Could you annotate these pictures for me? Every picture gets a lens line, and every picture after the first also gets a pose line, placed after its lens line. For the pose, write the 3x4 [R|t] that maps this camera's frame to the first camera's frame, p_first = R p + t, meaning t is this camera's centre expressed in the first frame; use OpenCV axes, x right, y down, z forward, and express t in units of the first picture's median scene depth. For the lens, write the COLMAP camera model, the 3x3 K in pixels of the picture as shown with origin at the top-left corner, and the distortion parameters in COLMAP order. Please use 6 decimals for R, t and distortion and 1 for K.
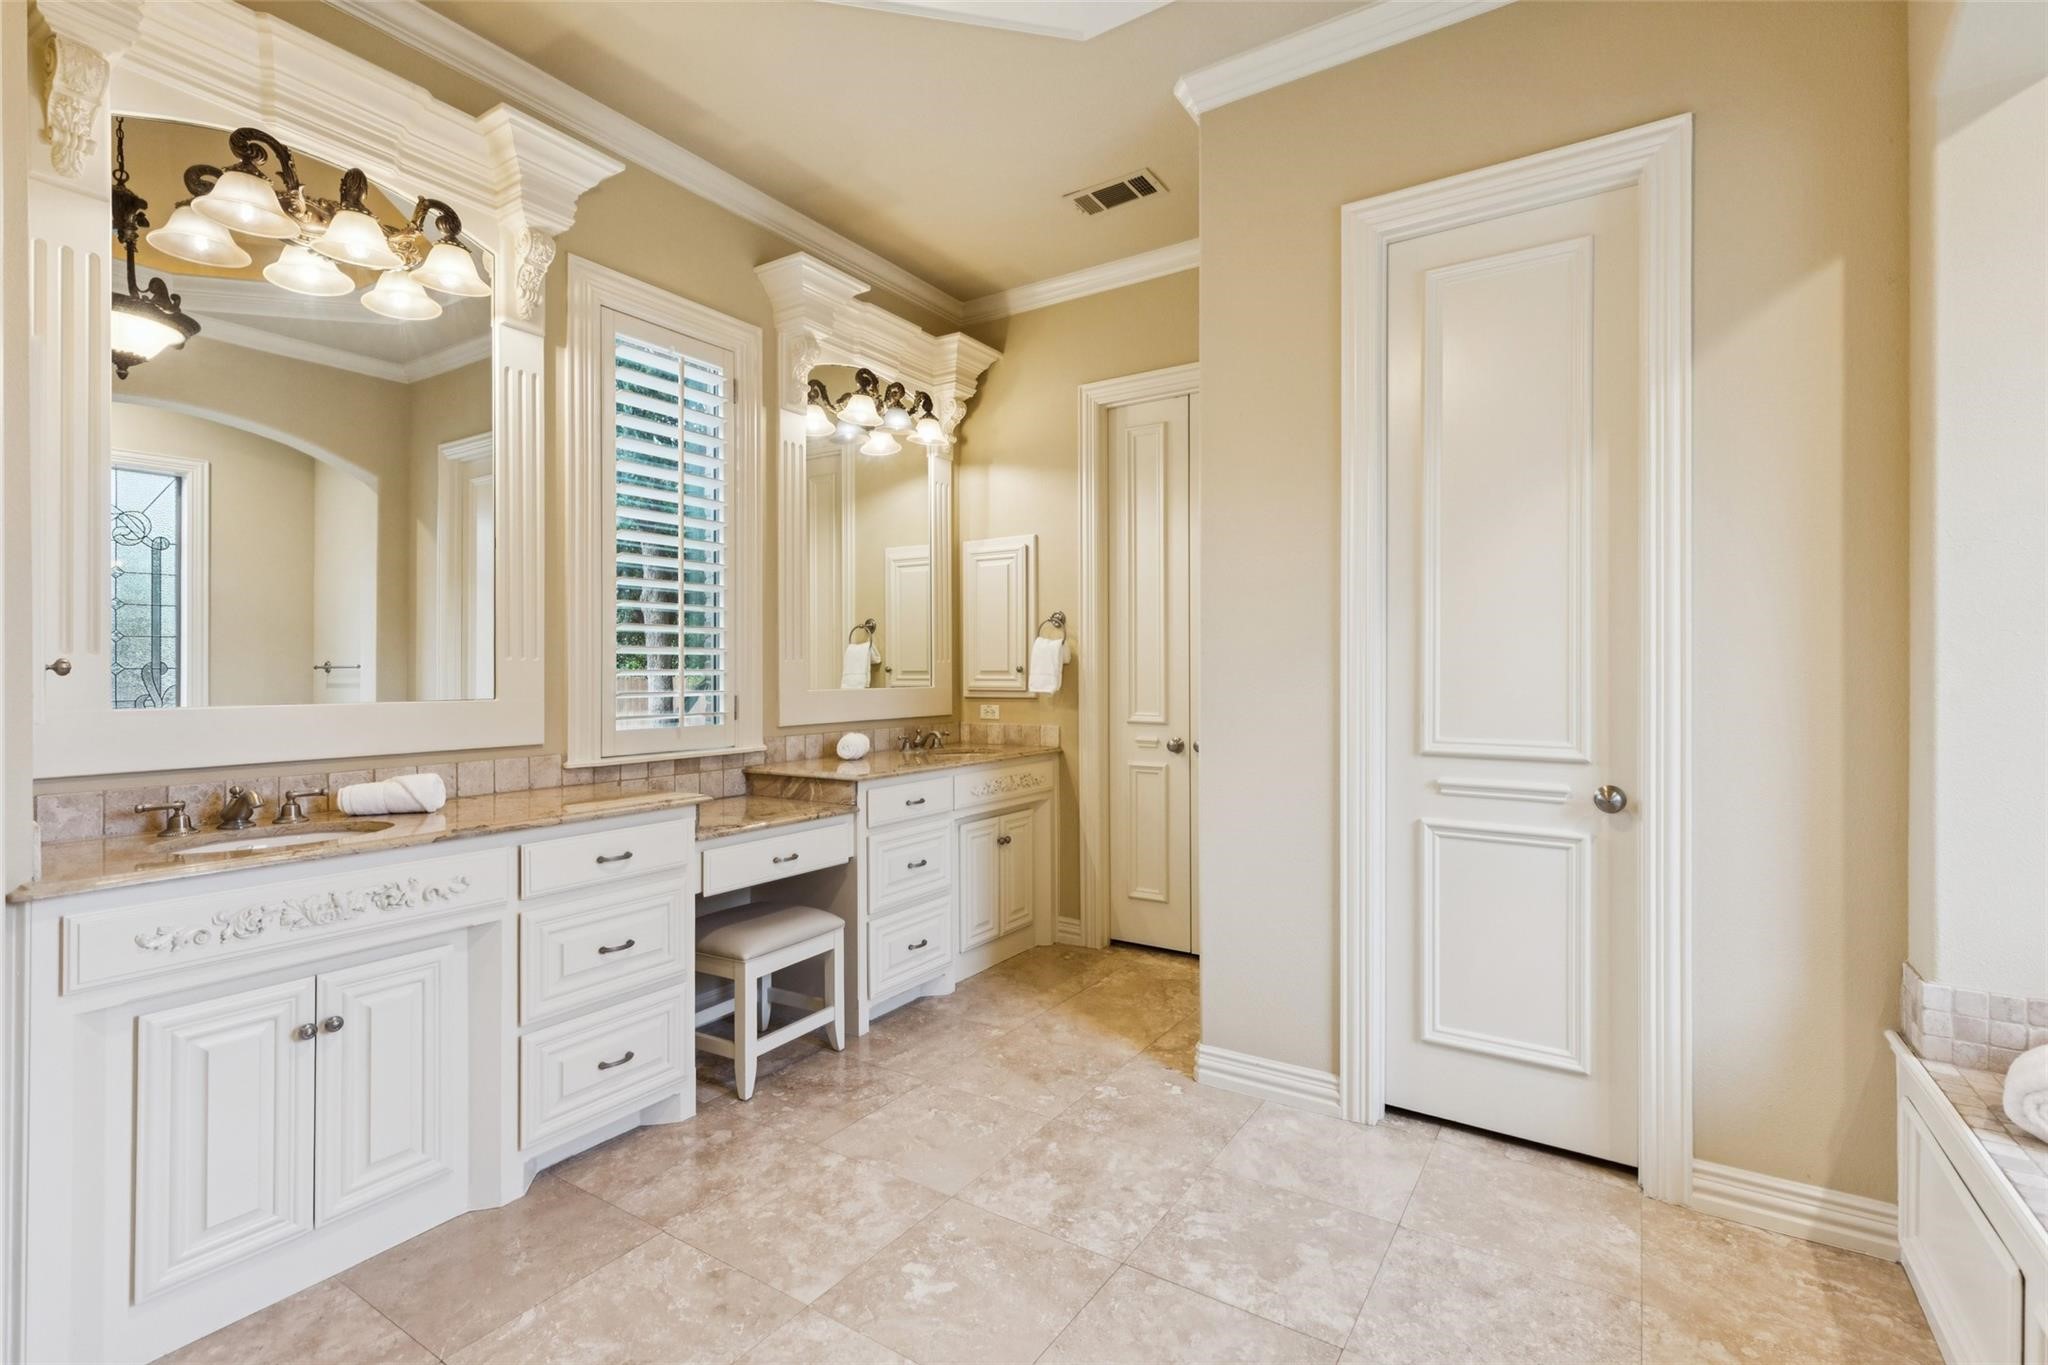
lens RADIAL K [[928.5, 0, 1028.9], [0, 928.5, 672.6], [0, 0, 1]] dist [0.010733, -0.000591]
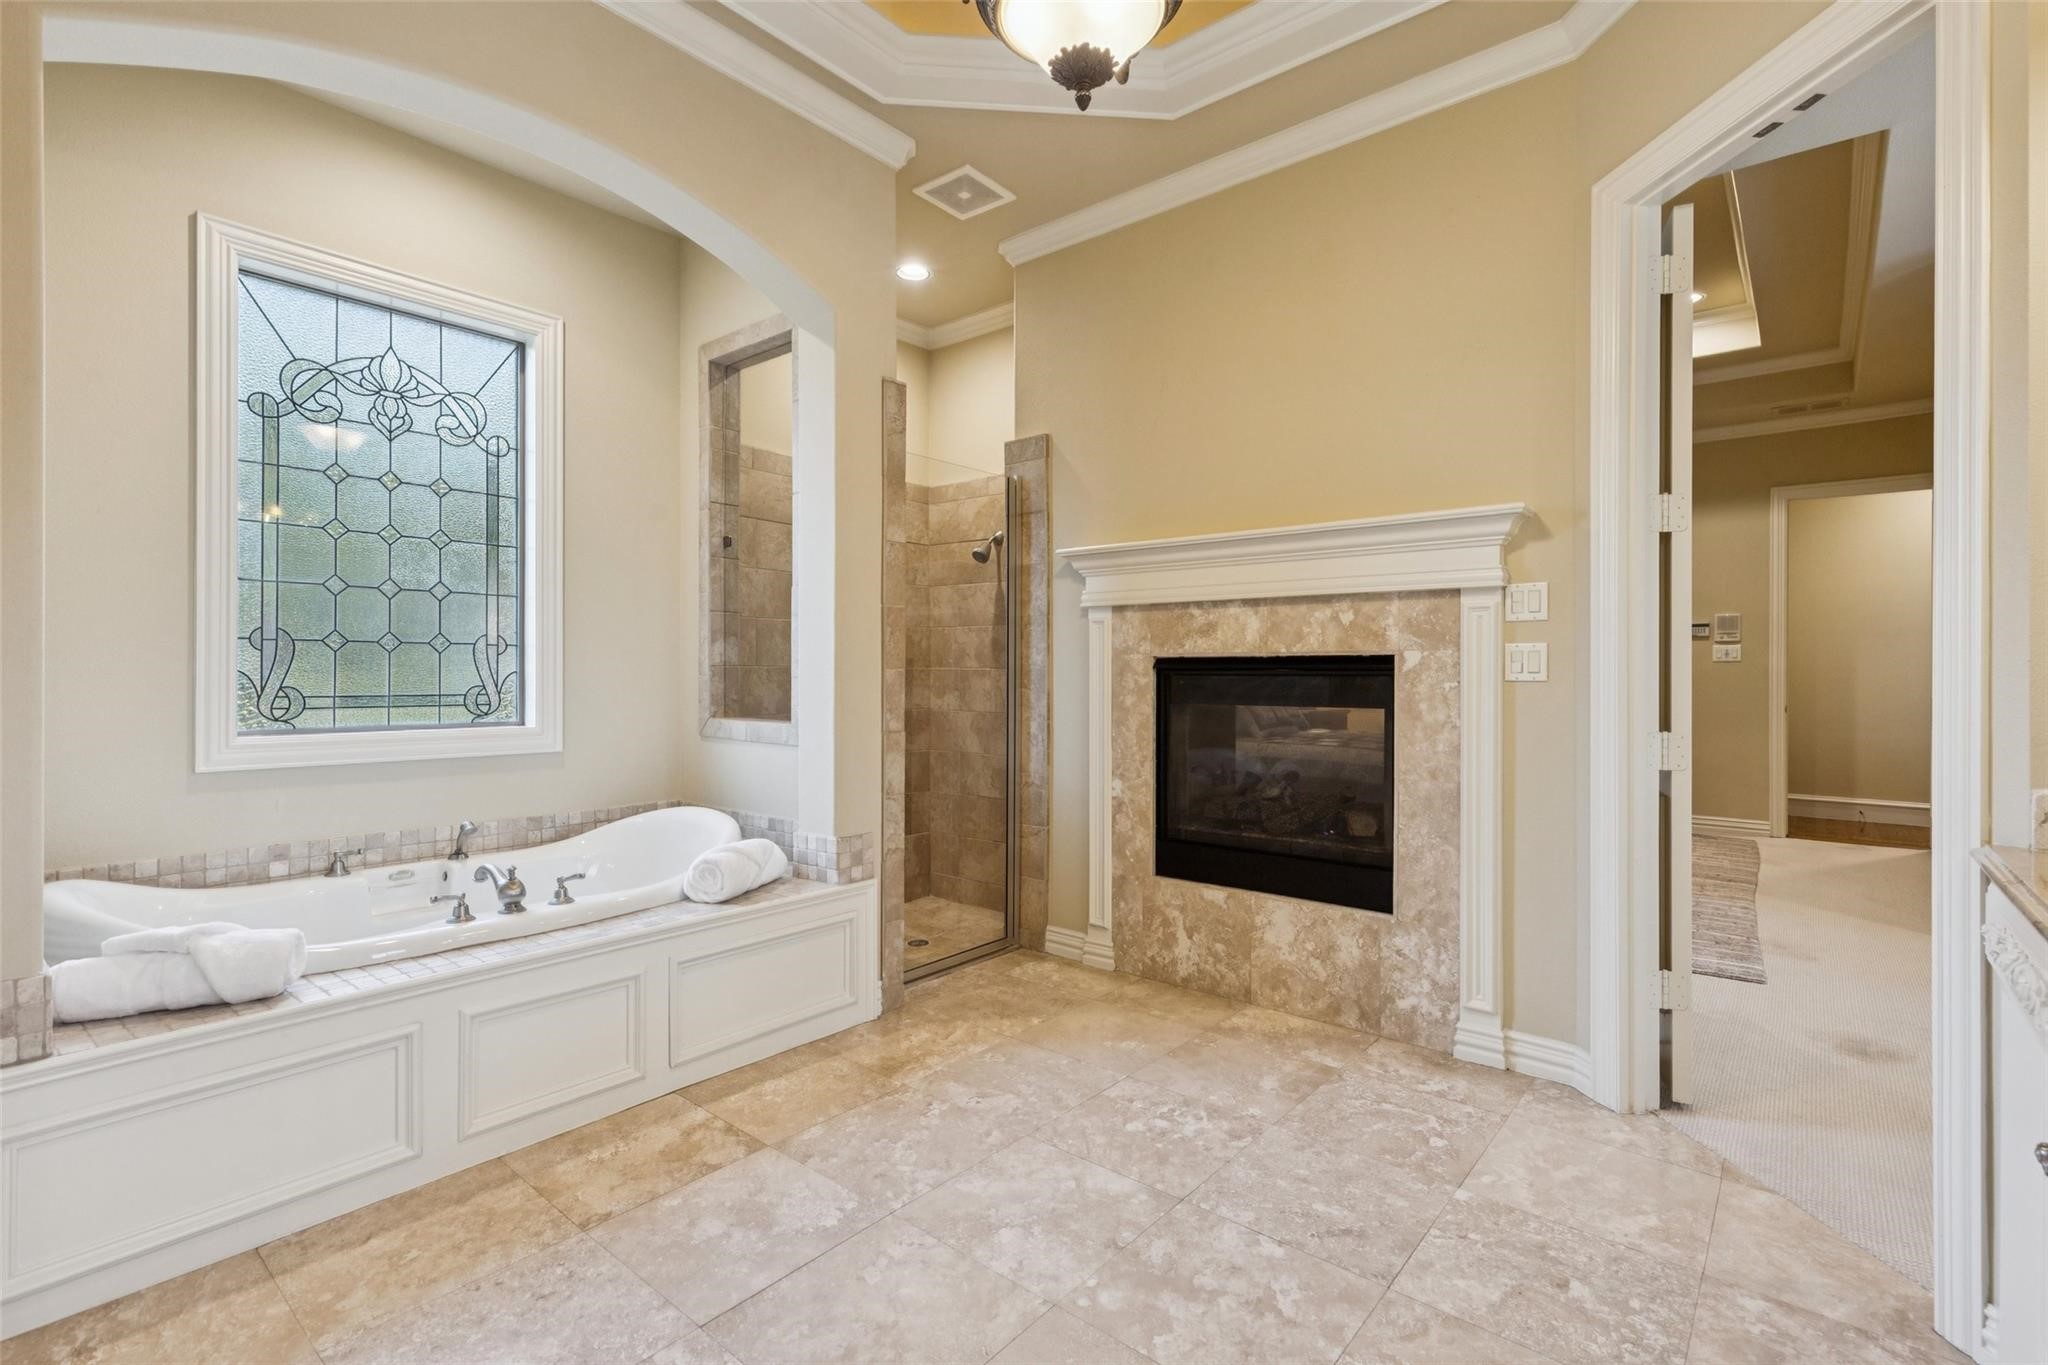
lens RADIAL K [[928.5, 0, 1040.6], [0, 928.5, 671.9], [0, 0, 1]] dist [0.010733, -0.000591]
pose [[-0.992619, -0.000406, 0.121277, -0.085426], [0.000169, 0.999989, 0.004725, 0.019829], [-0.121278, 0.004711, -0.992607, 1.199767]]
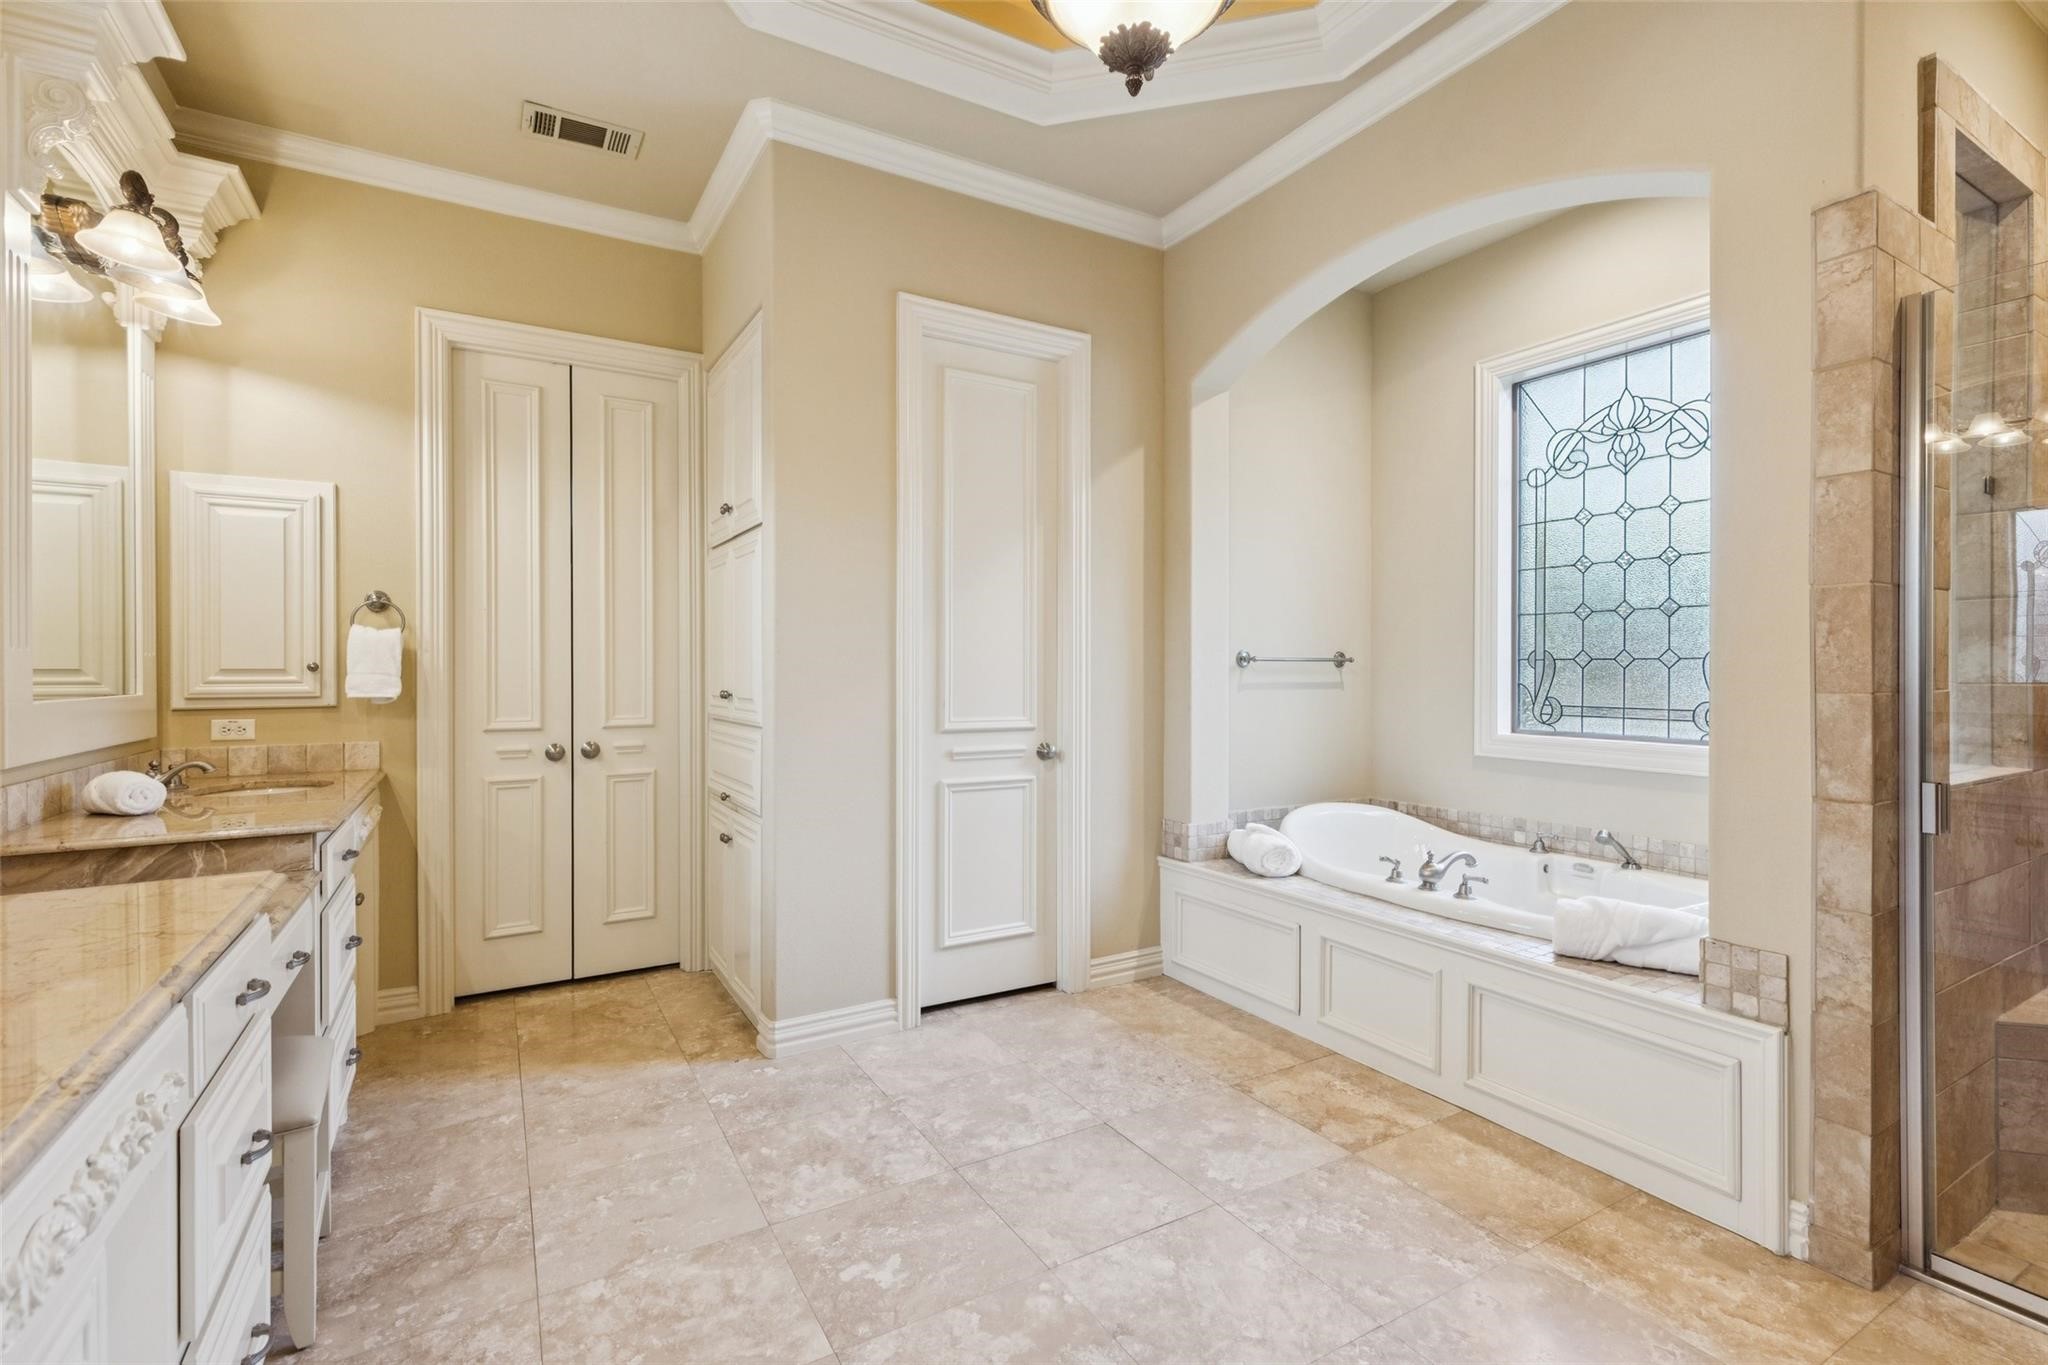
lens RADIAL K [[928.5, 0, 1035.2], [0, 928.5, 676.3], [0, 0, 1]] dist [0.010733, -0.000591]
pose [[0.444832, -0.004063, 0.895605, -0.646800], [0.002893, 0.999991, 0.003100, 0.004822], [-0.895609, 0.001212, 0.444840, 0.273232]]
